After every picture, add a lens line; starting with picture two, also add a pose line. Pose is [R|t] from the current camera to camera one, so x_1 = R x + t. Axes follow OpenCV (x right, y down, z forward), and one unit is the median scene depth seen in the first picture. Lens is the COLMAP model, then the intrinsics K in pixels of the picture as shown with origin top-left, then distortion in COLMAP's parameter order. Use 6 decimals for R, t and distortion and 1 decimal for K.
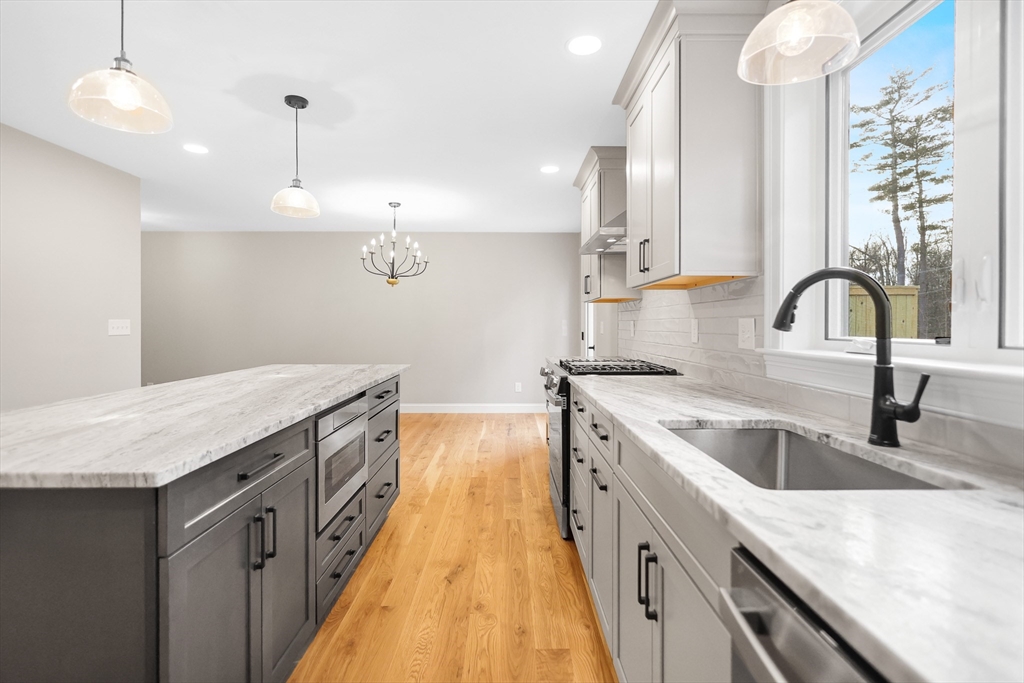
lens RADIAL K [[476.5, 0, 510.7], [0, 476.5, 327.1], [0, 0, 1]] dist [-0.001054, 0.000228]
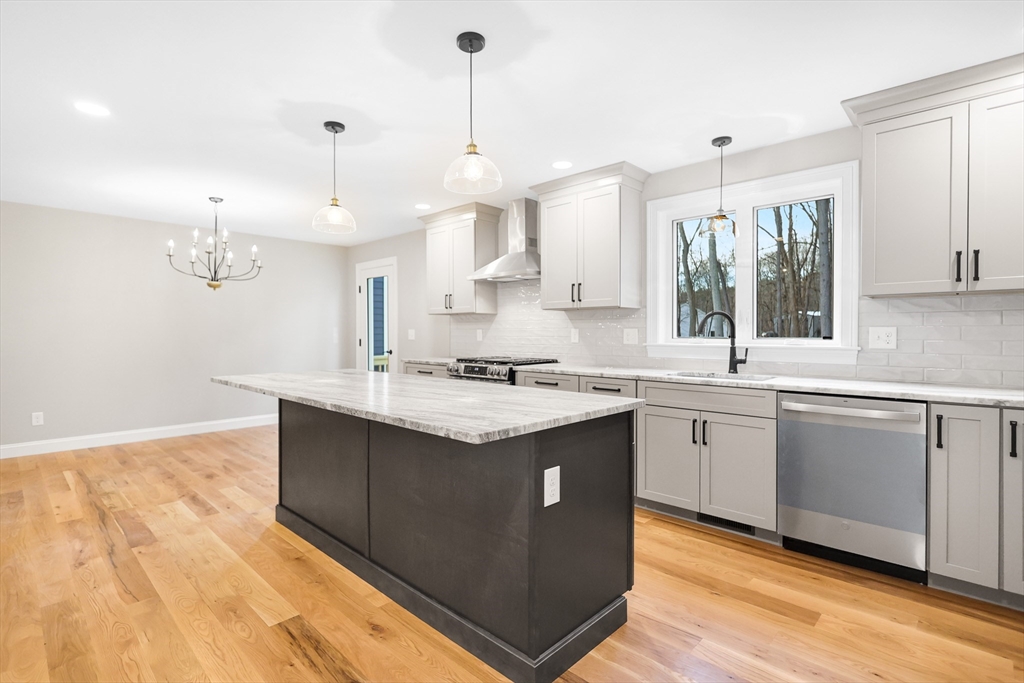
lens RADIAL K [[488.3, 0, 494.8], [0, 488.3, 332.9], [0, 0, 1]] dist [0.003965, -0.000126]
pose [[0.711702, -0.005192, 0.702462, -1.084265], [0.006819, 0.999977, 0.000482, -0.004981], [-0.702449, 0.004447, 0.711721, -0.045430]]
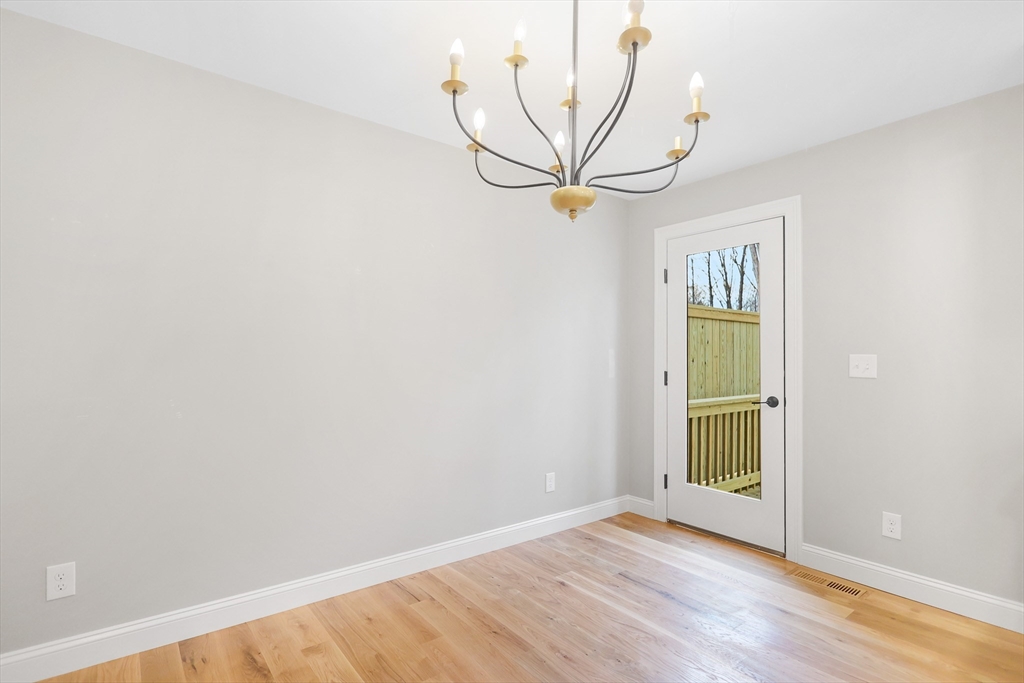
lens RADIAL K [[482.3, 0, 498.6], [0, 482.3, 348.9], [0, 0, 1]] dist [0.003313, 0.000519]
pose [[0.795484, 0.018777, 0.605683, -0.932603], [-0.006008, 0.999715, -0.023101, -0.006296], [-0.605945, 0.014738, 0.795370, 1.700129]]
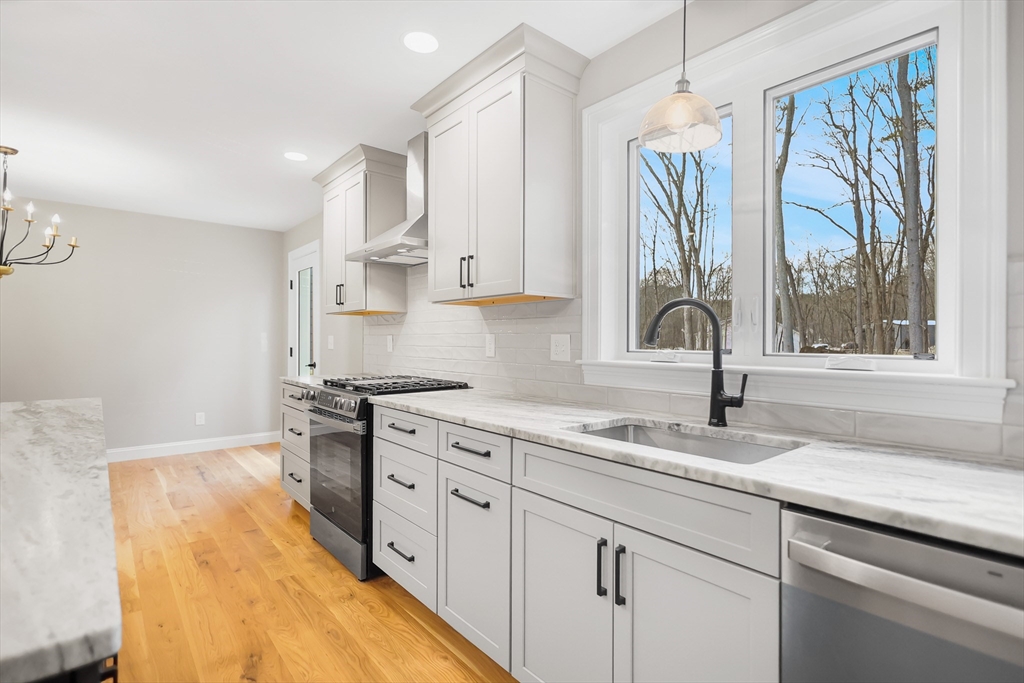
lens RADIAL K [[494.0, 0, 514.5], [0, 494.0, 337.4], [0, 0, 1]] dist [-0.002753, -0.000374]
pose [[0.770239, 0.005279, 0.637733, -0.286092], [0.000002, 0.999966, -0.008280, -0.001231], [-0.637755, 0.006379, 0.770213, 0.119153]]
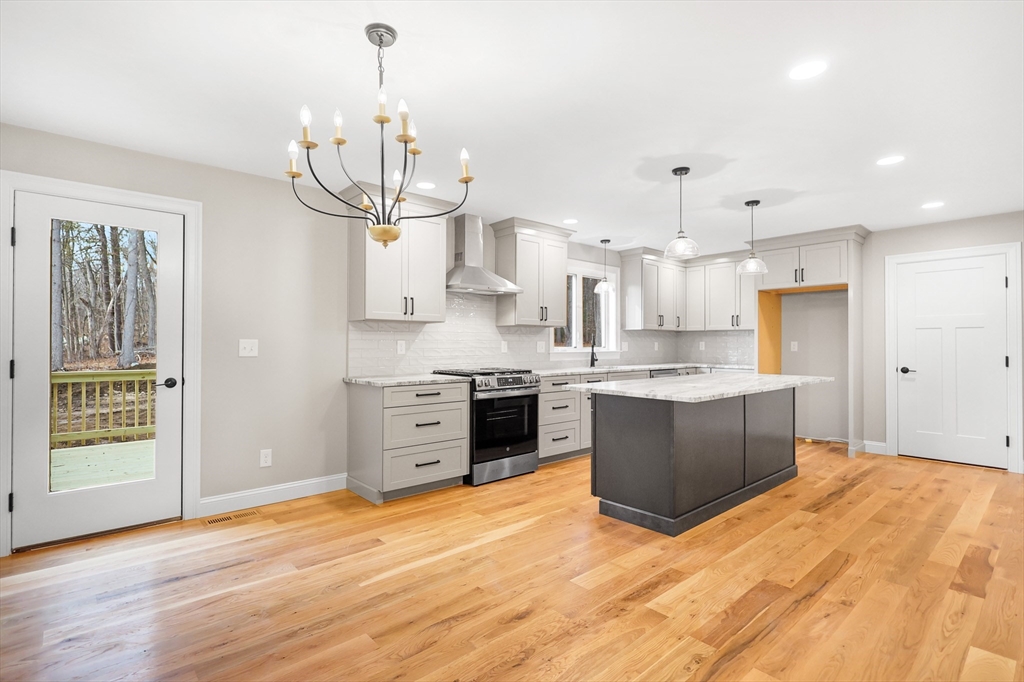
lens RADIAL K [[494.4, 0, 507.3], [0, 494.4, 340.5], [0, 0, 1]] dist [-0.016069, 0.000094]
pose [[-0.650917, 0.004310, 0.759136, -1.272415], [0.003254, 0.999991, -0.002888, -0.013642], [-0.759142, 0.000590, -0.650925, 2.449485]]
